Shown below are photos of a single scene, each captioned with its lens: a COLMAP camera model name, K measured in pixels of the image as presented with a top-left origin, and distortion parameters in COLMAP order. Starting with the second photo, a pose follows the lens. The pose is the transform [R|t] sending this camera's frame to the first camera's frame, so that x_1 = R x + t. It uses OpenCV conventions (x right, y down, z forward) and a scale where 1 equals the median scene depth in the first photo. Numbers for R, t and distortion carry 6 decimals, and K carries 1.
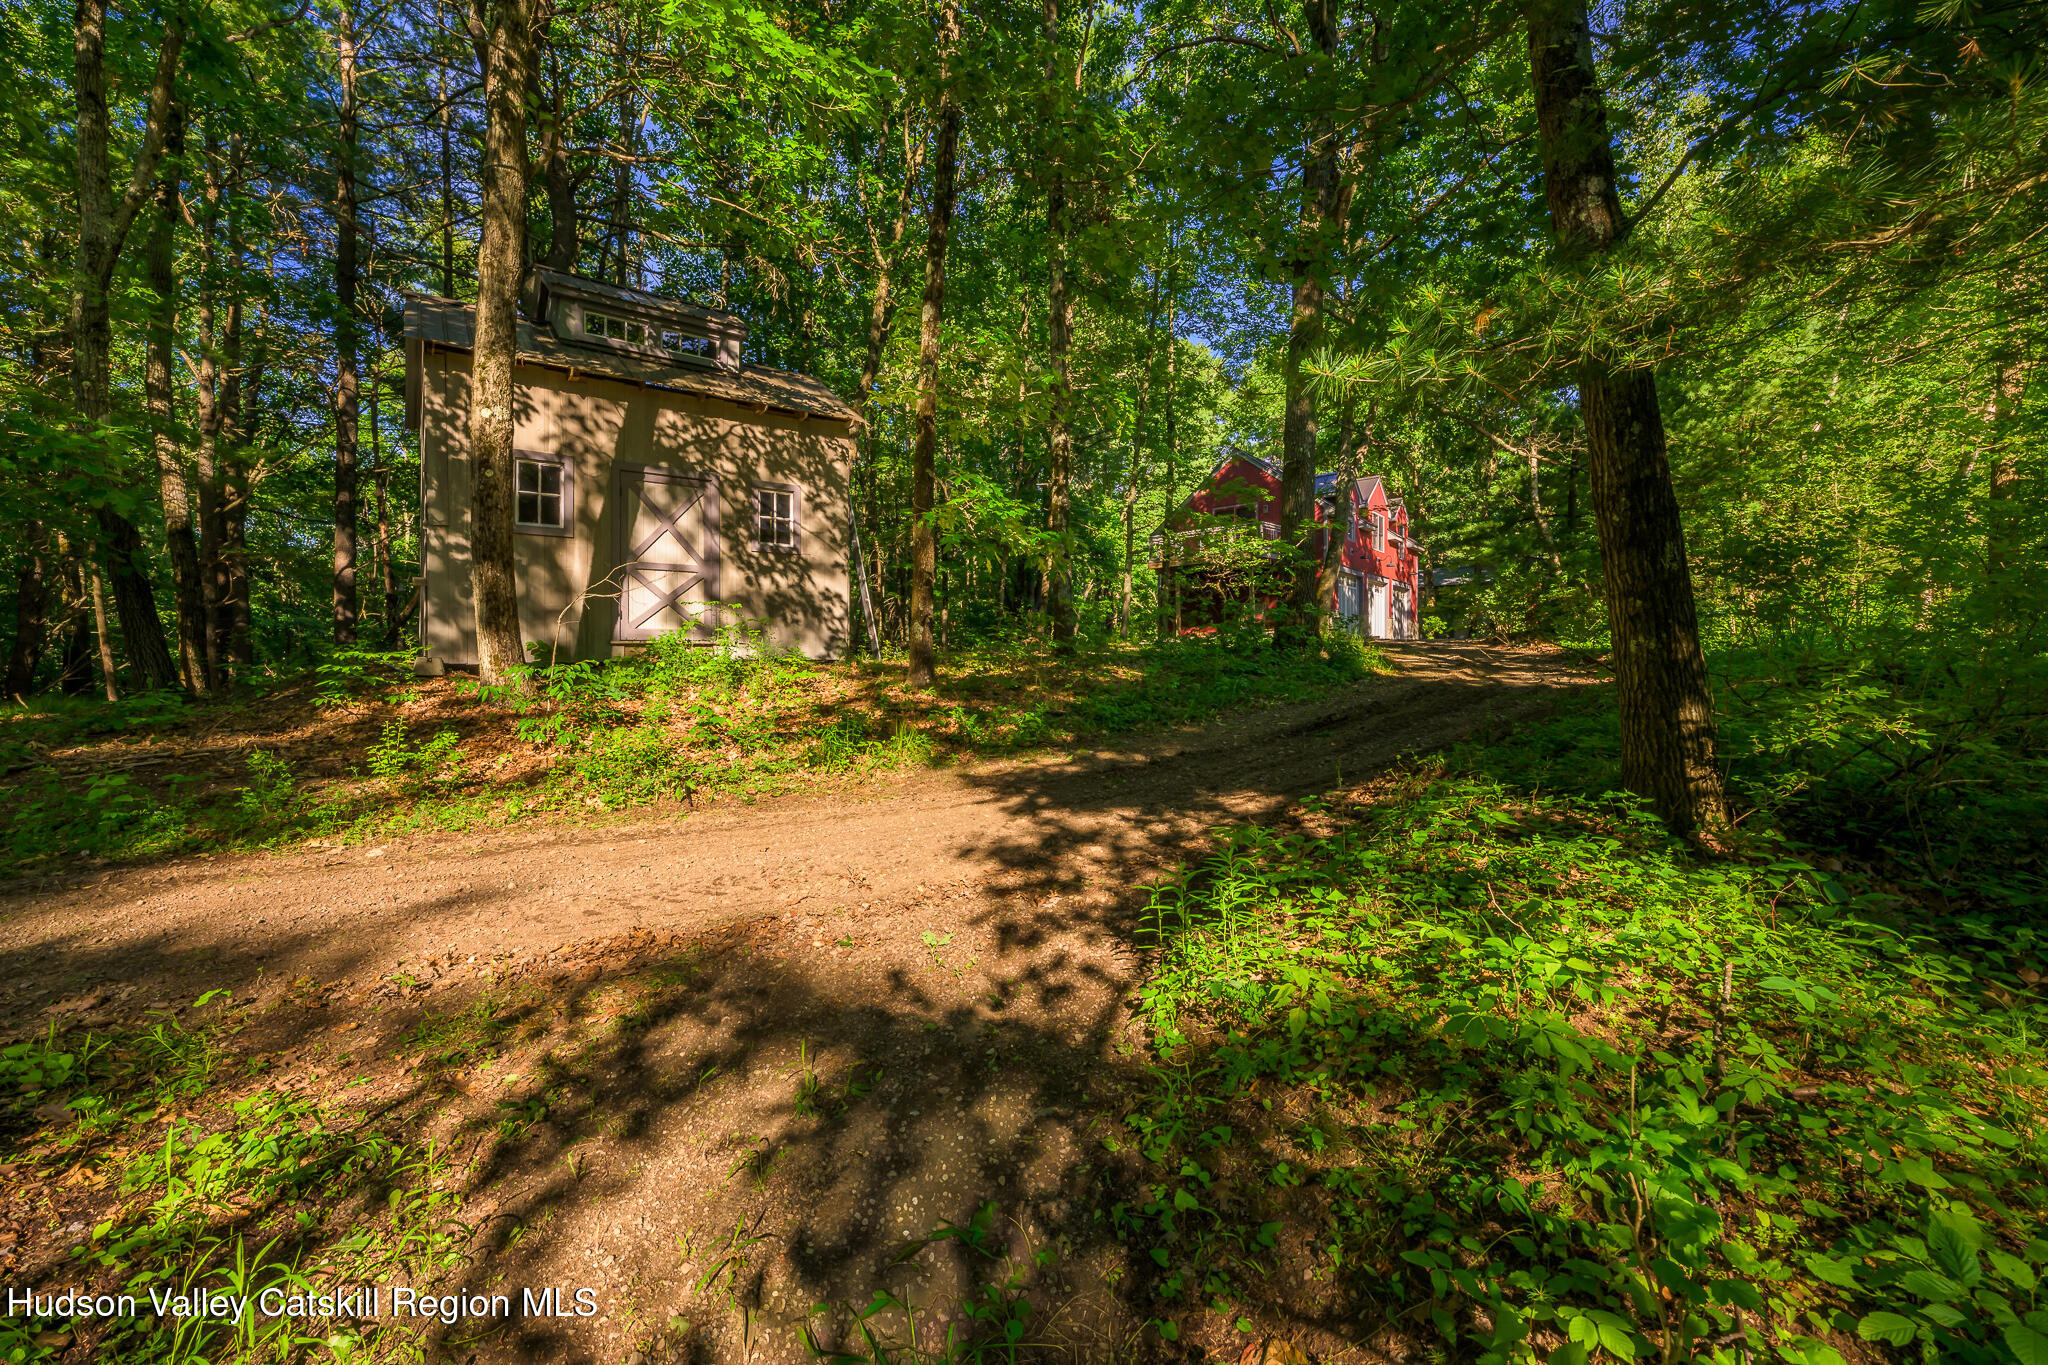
lens RADIAL K [[803.4, 0, 1024.7], [0, 803.4, 685.7], [0, 0, 1]] dist [-0.000769, -0.000036]
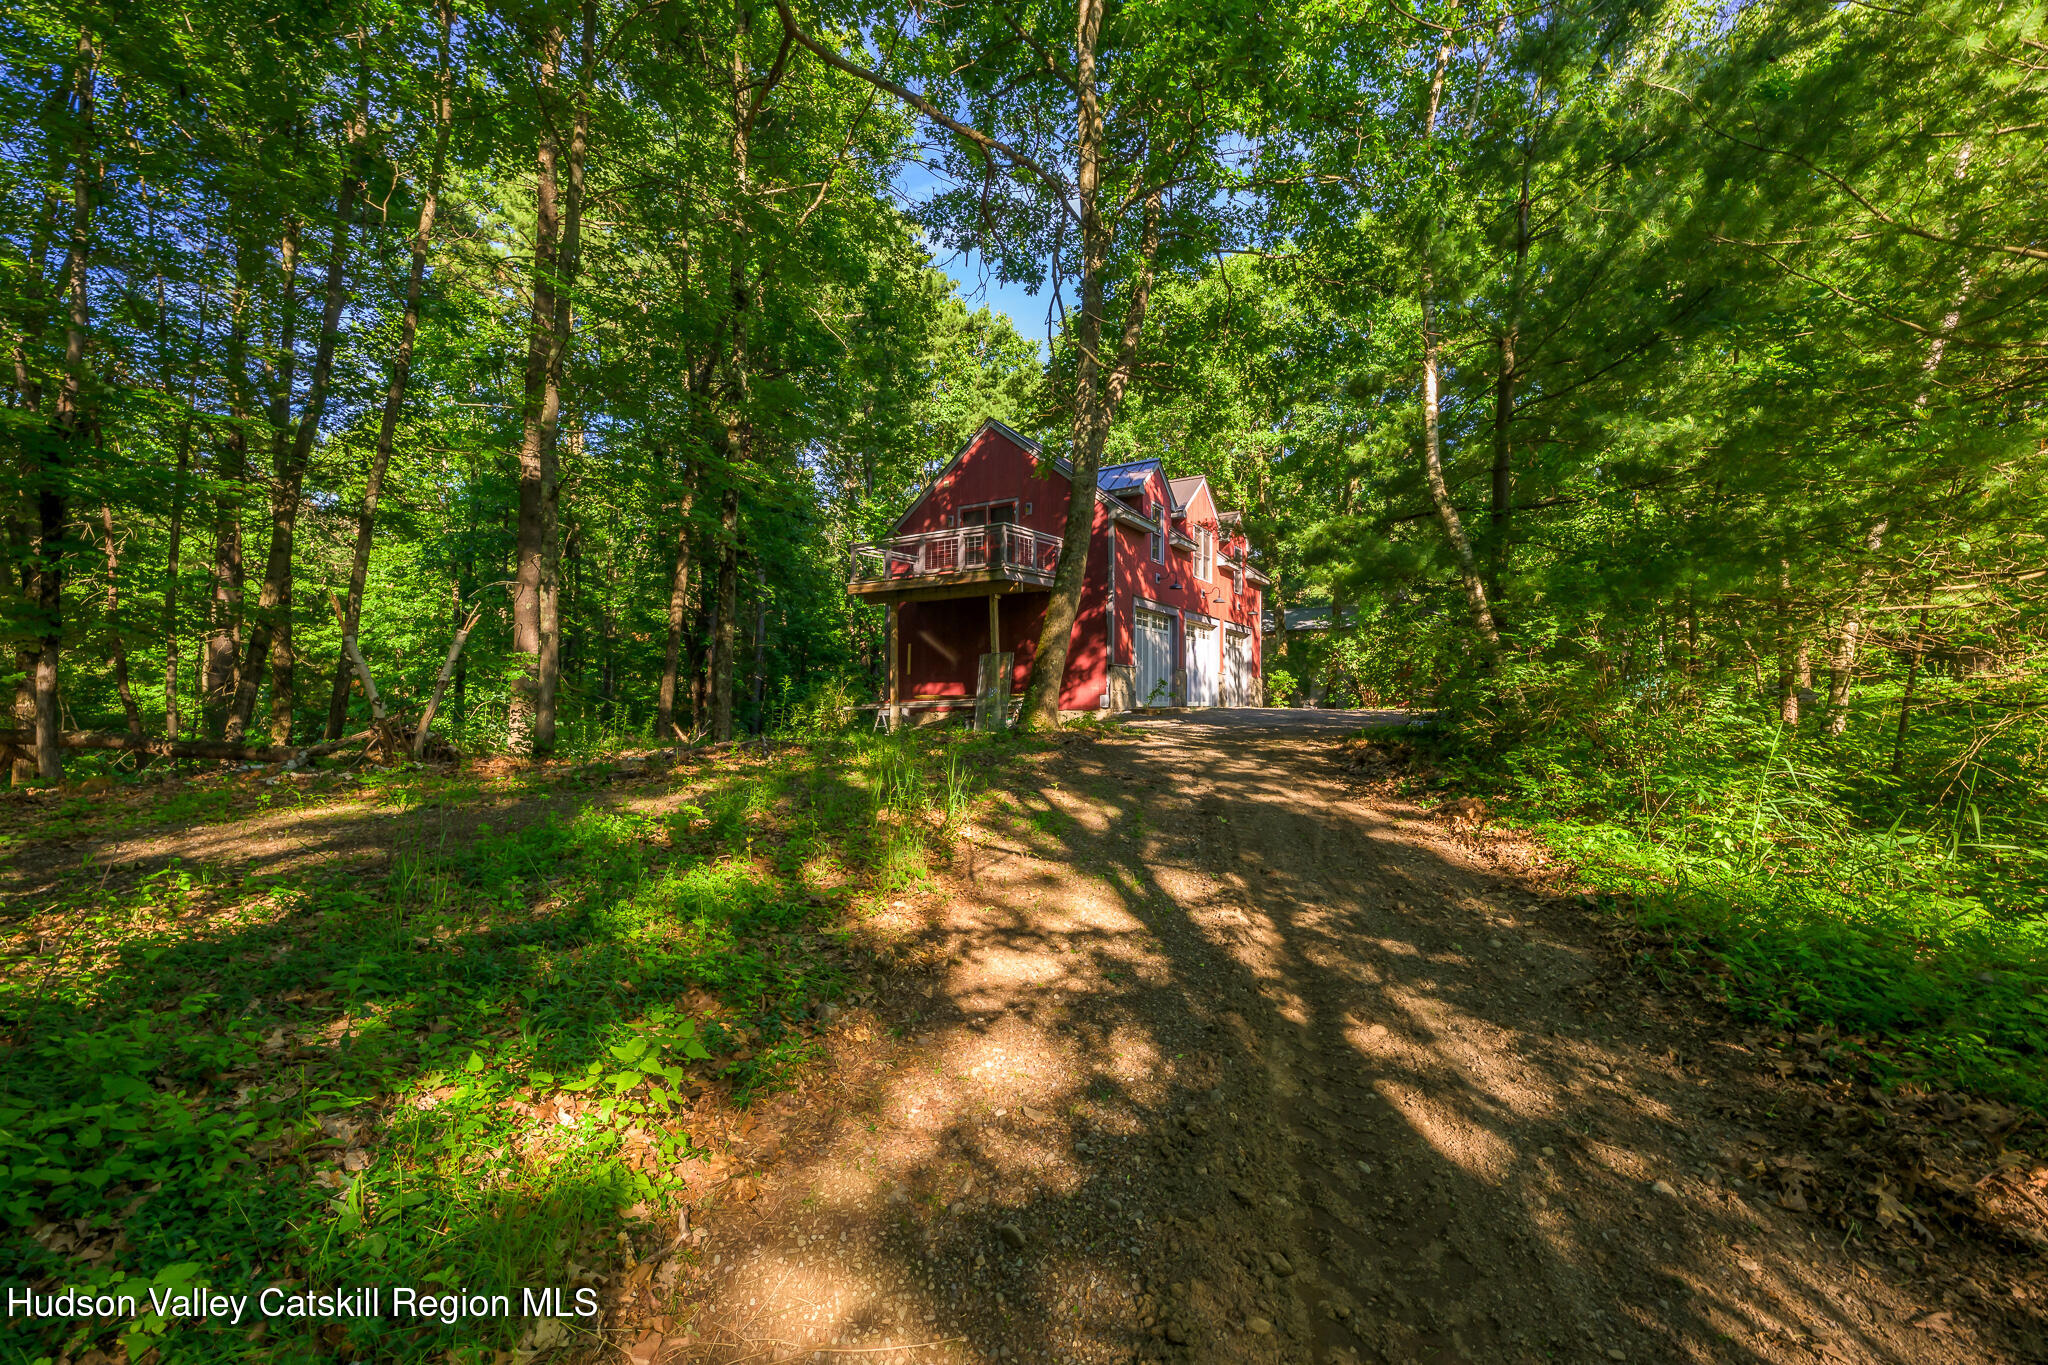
lens RADIAL K [[803.4, 0, 1026.5], [0, 803.4, 679.0], [0, 0, 1]] dist [-0.000769, -0.000036]
pose [[0.990105, 0.017227, 0.139265, 0.172930], [-0.010648, 0.998798, -0.047846, -0.041321], [-0.139922, 0.045889, 0.989099, 0.296619]]
